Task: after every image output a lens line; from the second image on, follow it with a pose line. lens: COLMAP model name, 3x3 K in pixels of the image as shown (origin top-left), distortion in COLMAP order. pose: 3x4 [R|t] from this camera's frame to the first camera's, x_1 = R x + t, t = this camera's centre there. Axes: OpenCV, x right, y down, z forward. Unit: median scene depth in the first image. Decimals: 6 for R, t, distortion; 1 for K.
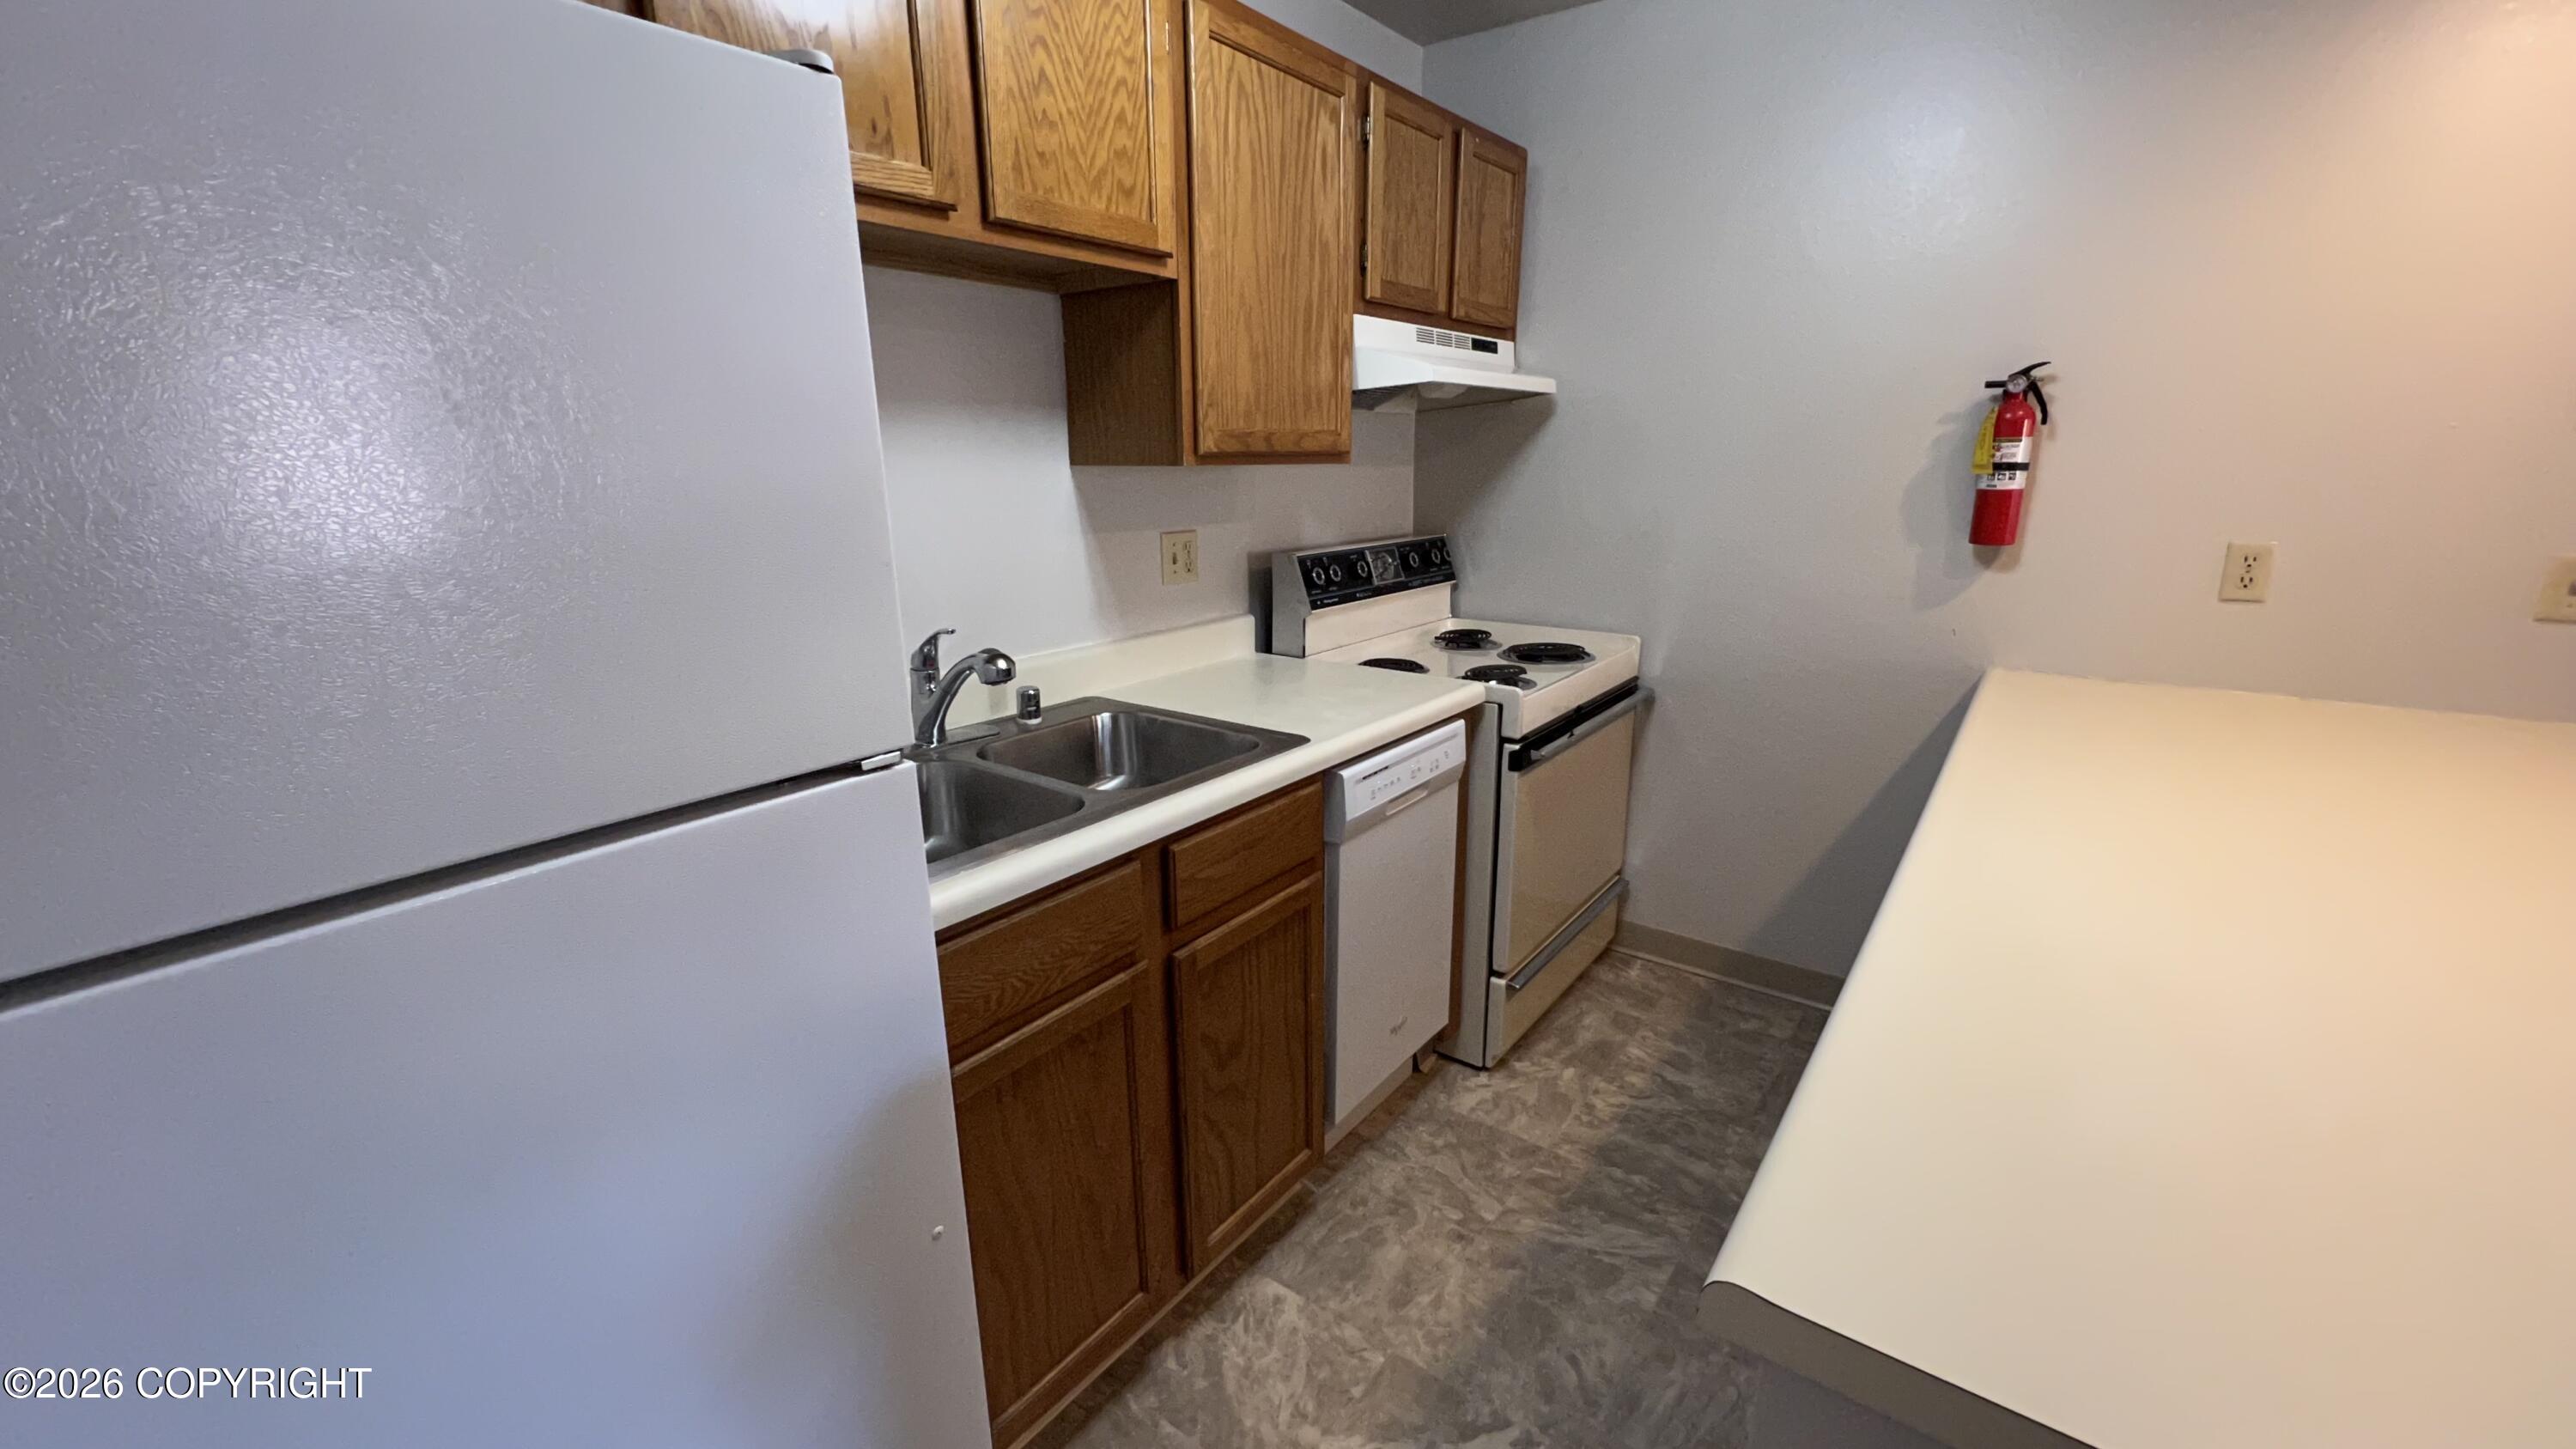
lens RADIAL K [[1028.6, 0, 1289.5], [0, 1028.6, 721.2], [0, 0, 1]] dist [0.000518, 0.000356]
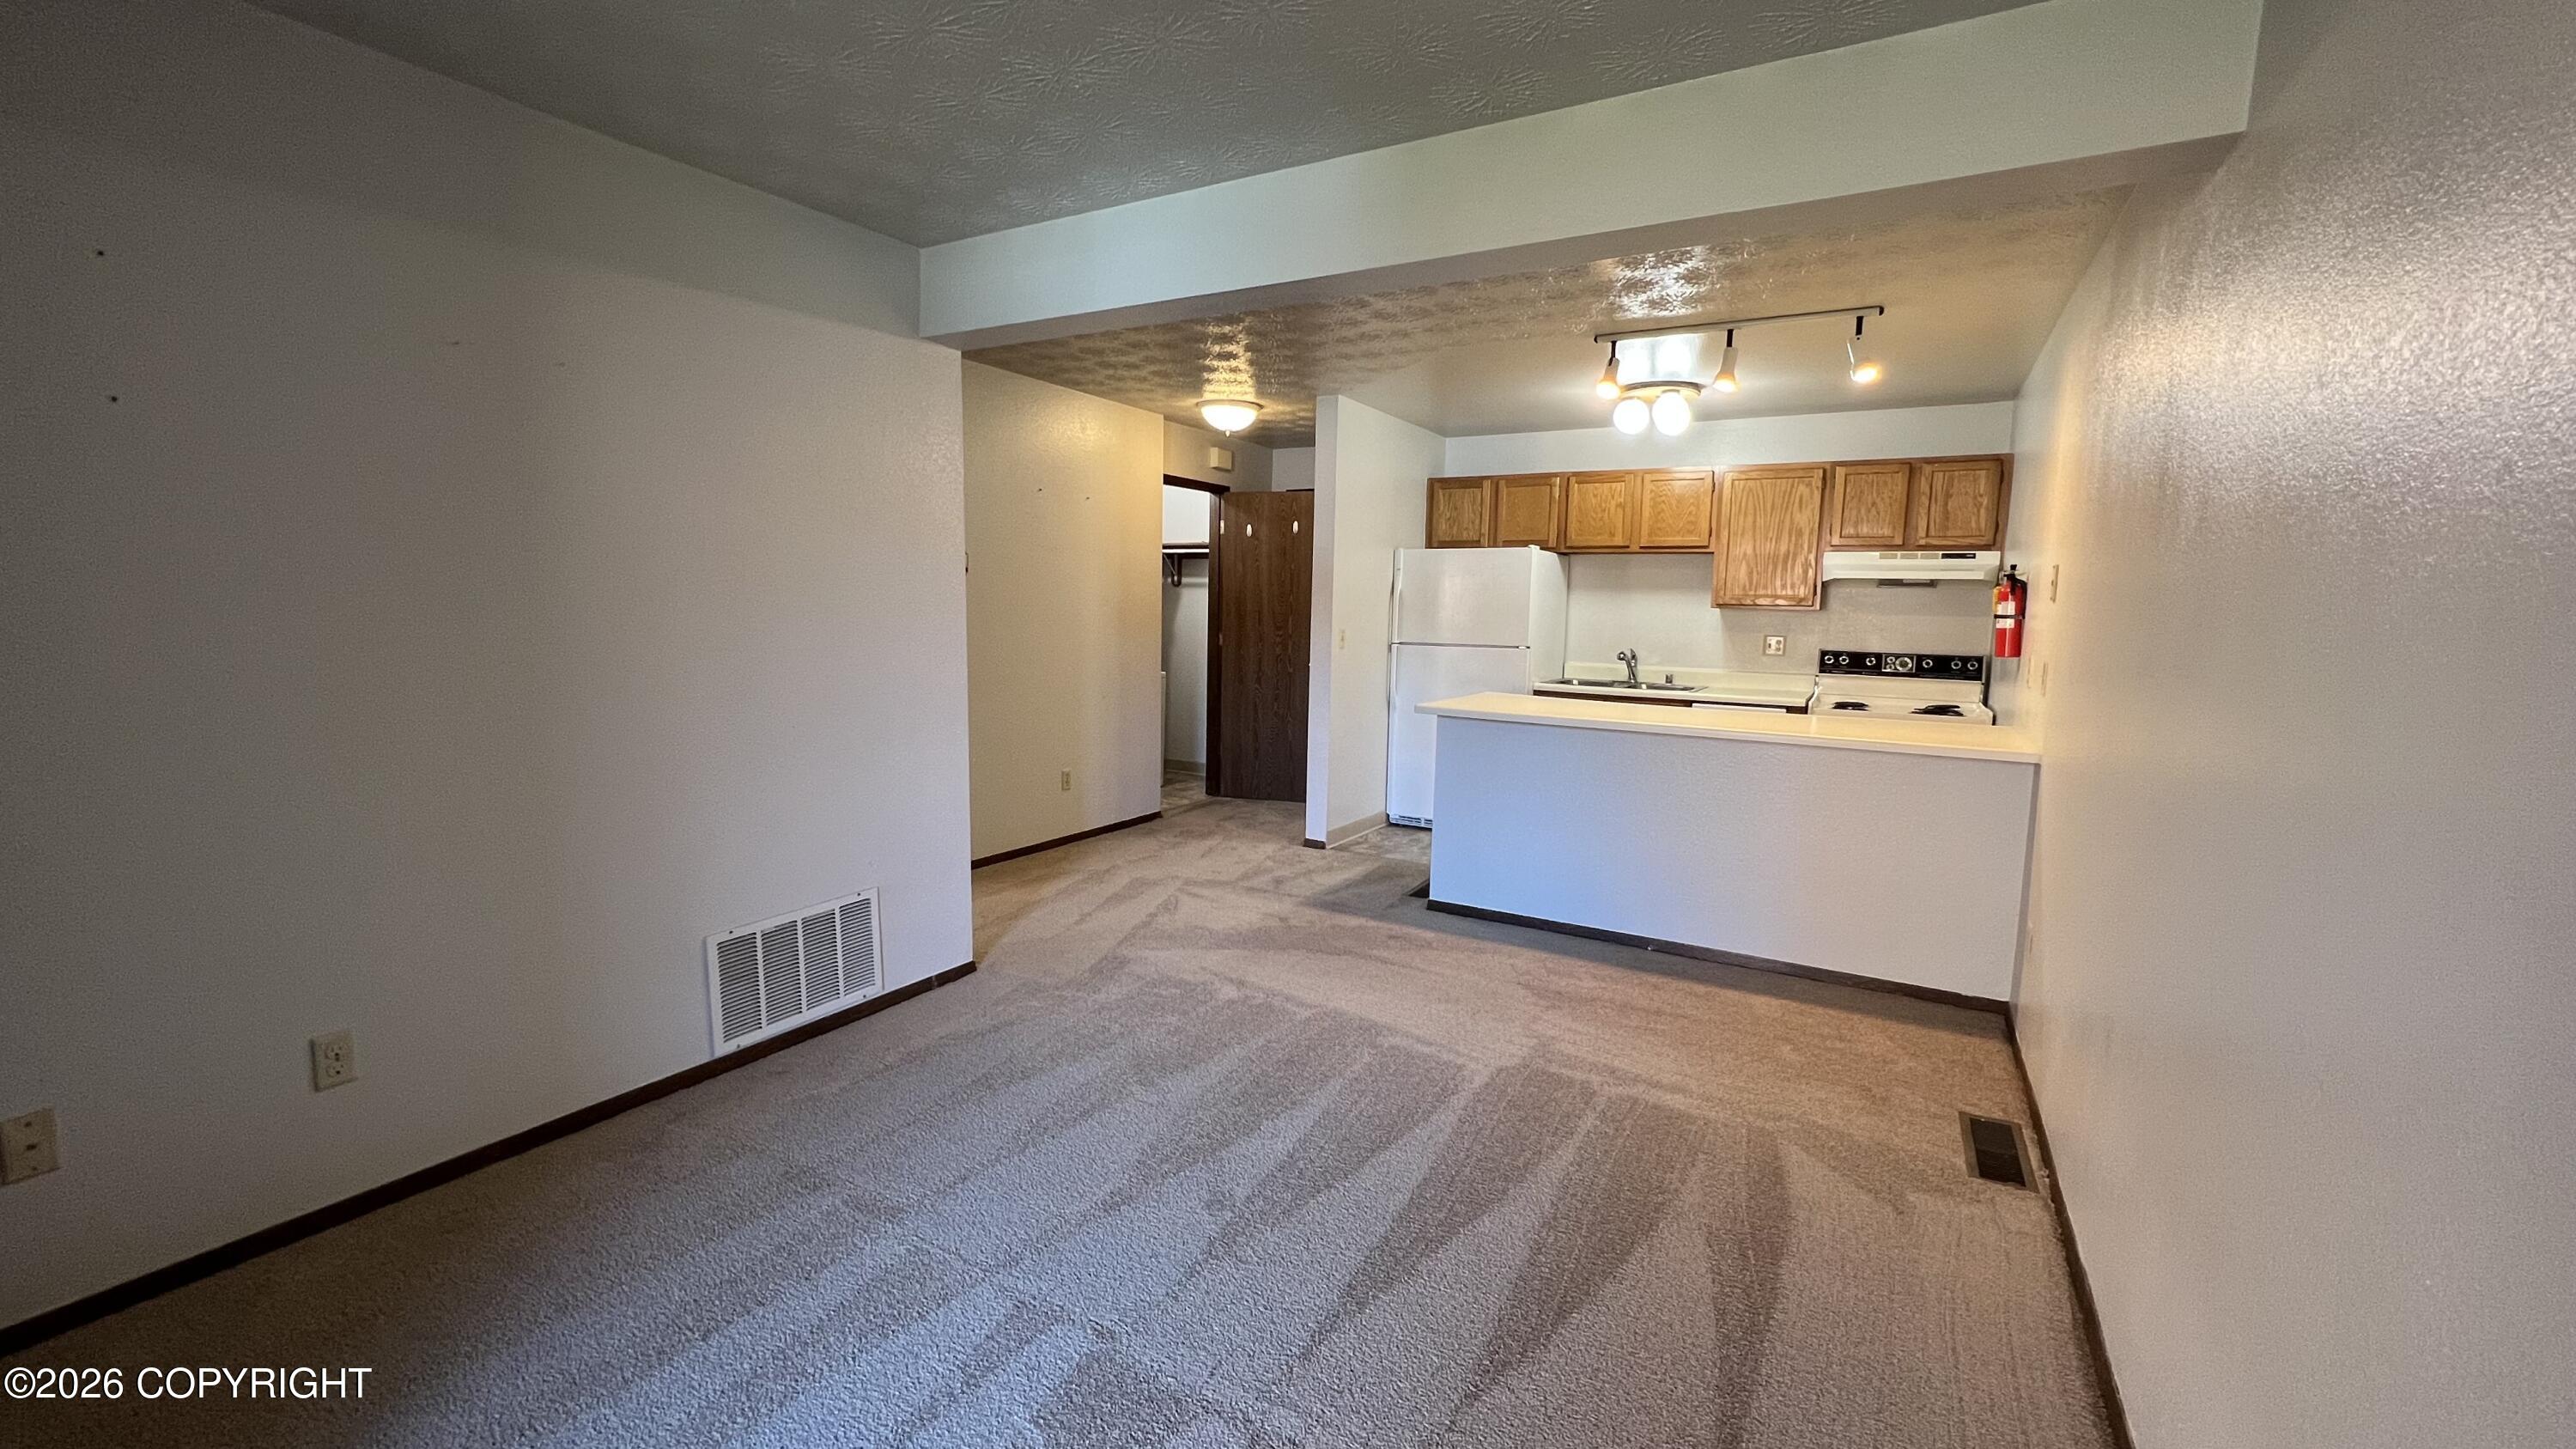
lens RADIAL K [[1028.6, 0, 1289.5], [0, 1028.6, 721.2], [0, 0, 1]] dist [0.000518, 0.000356]
pose [[0.118523, 0.121816, -0.985451, 2.395731], [-0.274329, 0.957836, 0.085408, 0.137079], [0.954304, 0.260215, 0.146943, -0.490020]]
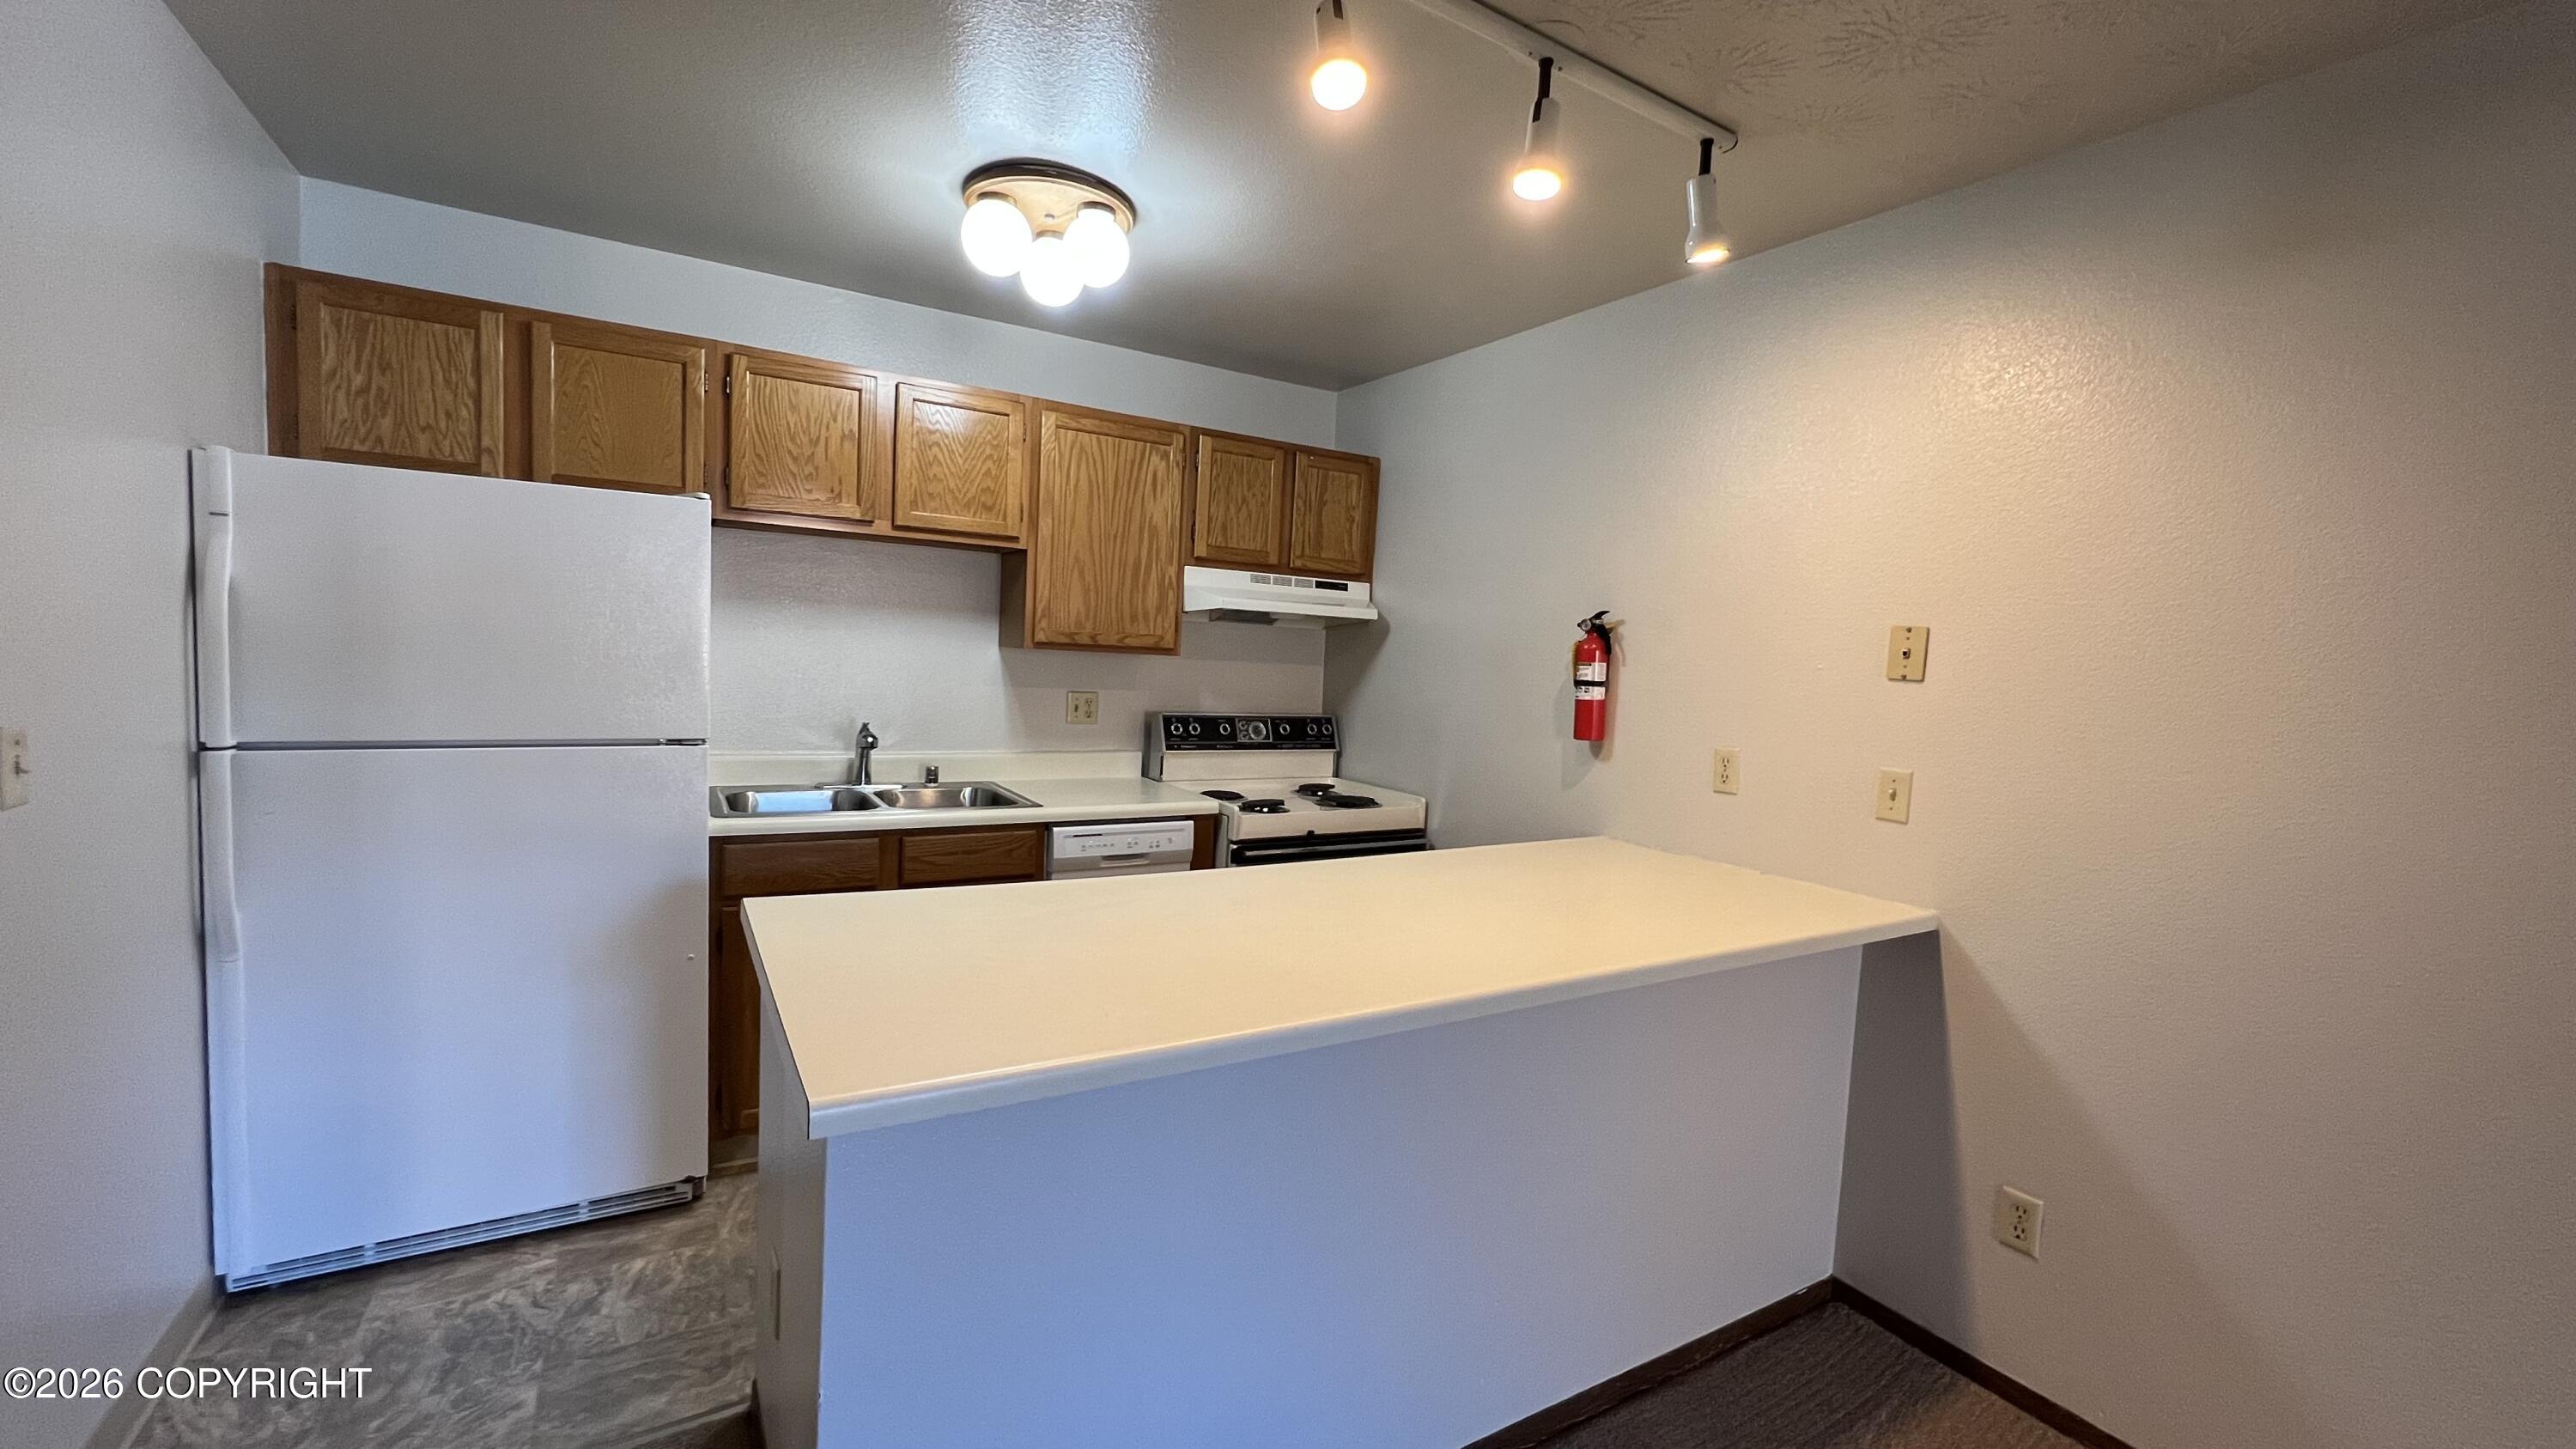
lens RADIAL K [[1028.6, 0, 1289.5], [0, 1028.6, 721.2], [0, 0, 1]] dist [0.000518, 0.000356]
pose [[0.927659, 0.076556, -0.365498, 0.813546], [-0.146829, 0.974704, -0.168504, 0.085878], [0.343352, 0.209980, 0.915433, -0.358446]]
